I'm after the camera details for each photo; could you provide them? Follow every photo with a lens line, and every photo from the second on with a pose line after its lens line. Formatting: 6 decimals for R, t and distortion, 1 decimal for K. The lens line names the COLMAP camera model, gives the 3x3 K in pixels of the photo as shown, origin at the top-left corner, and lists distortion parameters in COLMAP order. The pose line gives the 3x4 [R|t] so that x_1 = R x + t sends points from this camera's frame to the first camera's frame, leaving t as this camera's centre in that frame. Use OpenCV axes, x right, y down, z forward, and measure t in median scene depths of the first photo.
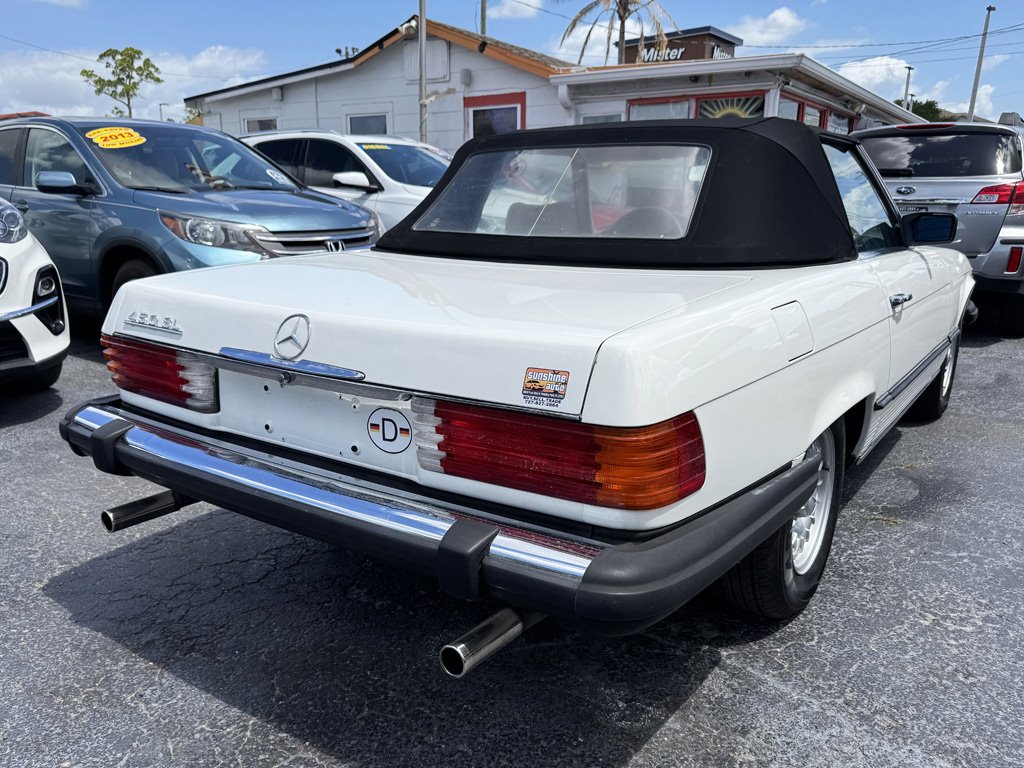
lens RADIAL K [[795.9, 0, 493.1], [0, 795.9, 375.7], [0, 0, 1]] dist [0.068322, -0.109763]
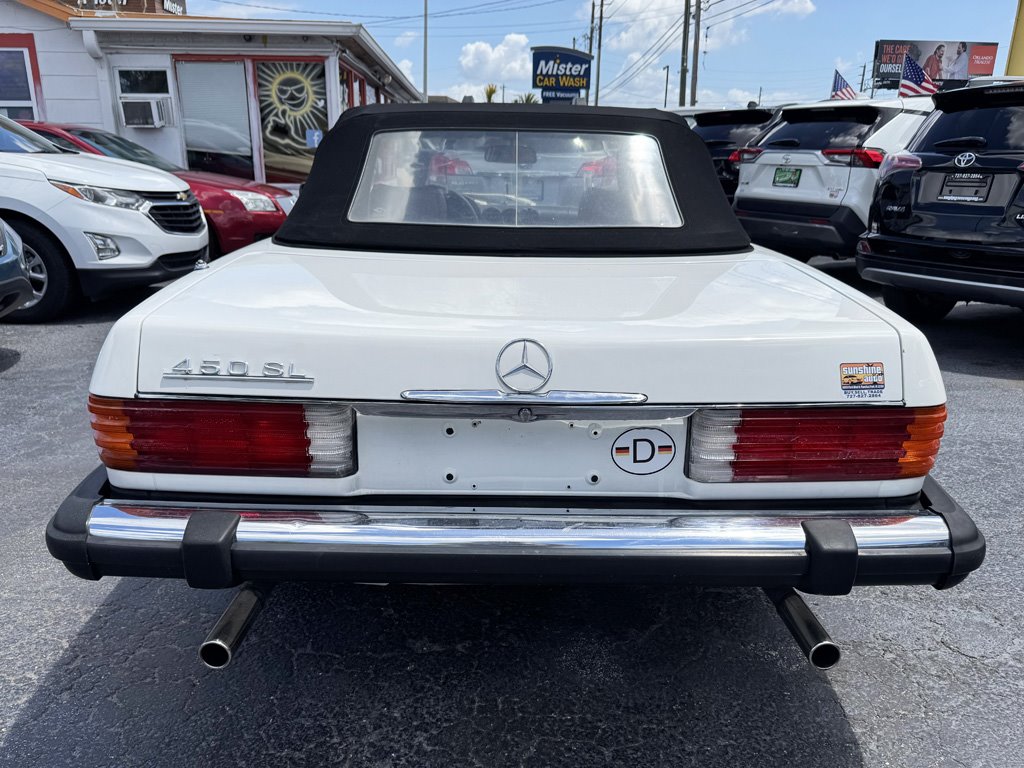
lens RADIAL K [[795.9, 0, 510.7], [0, 795.9, 390.8], [0, 0, 1]] dist [0.068322, -0.109763]
pose [[0.815516, -0.152383, 0.558313, -0.649052], [0.118574, 0.988242, 0.096527, -0.092425], [-0.566458, -0.012518, 0.823996, 0.271510]]
